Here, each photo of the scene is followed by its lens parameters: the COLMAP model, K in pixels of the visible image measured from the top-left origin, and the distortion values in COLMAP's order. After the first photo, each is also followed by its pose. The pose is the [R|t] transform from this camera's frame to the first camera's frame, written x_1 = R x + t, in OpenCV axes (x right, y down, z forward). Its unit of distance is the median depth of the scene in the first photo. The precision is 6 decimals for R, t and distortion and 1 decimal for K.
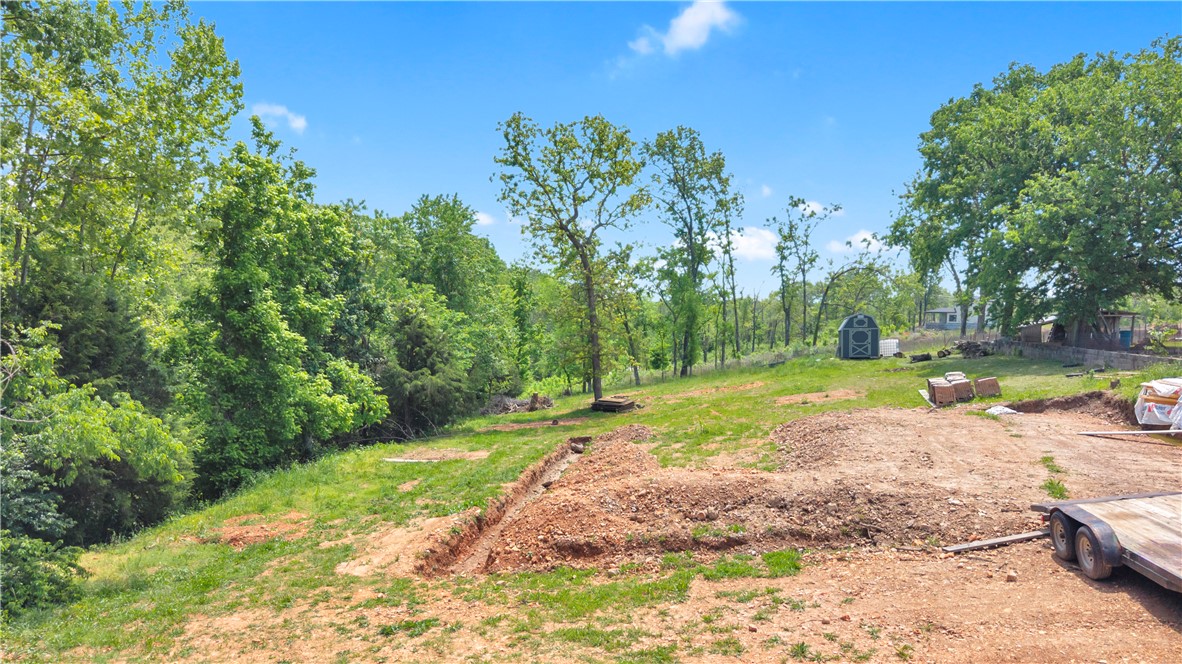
lens RADIAL K [[826.8, 0, 591.0], [0, 826.8, 332.0], [0, 0, 1]] dist [0.039548, 0.000094]
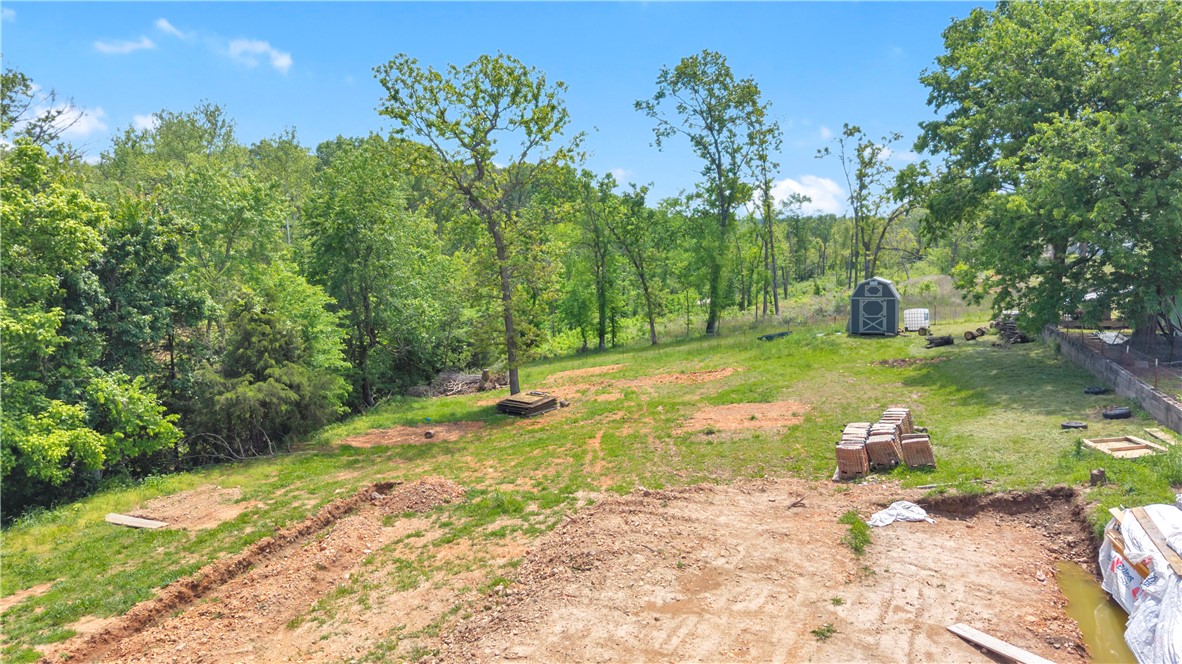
lens RADIAL K [[784.6, 0, 637.1], [0, 784.6, 266.9], [0, 0, 1]] dist [0.067971, -0.001027]
pose [[0.990164, 0.000515, -0.139910, 0.166429], [0.004396, 0.999385, 0.034792, -0.050814], [0.139842, -0.035065, 0.989553, 0.167572]]
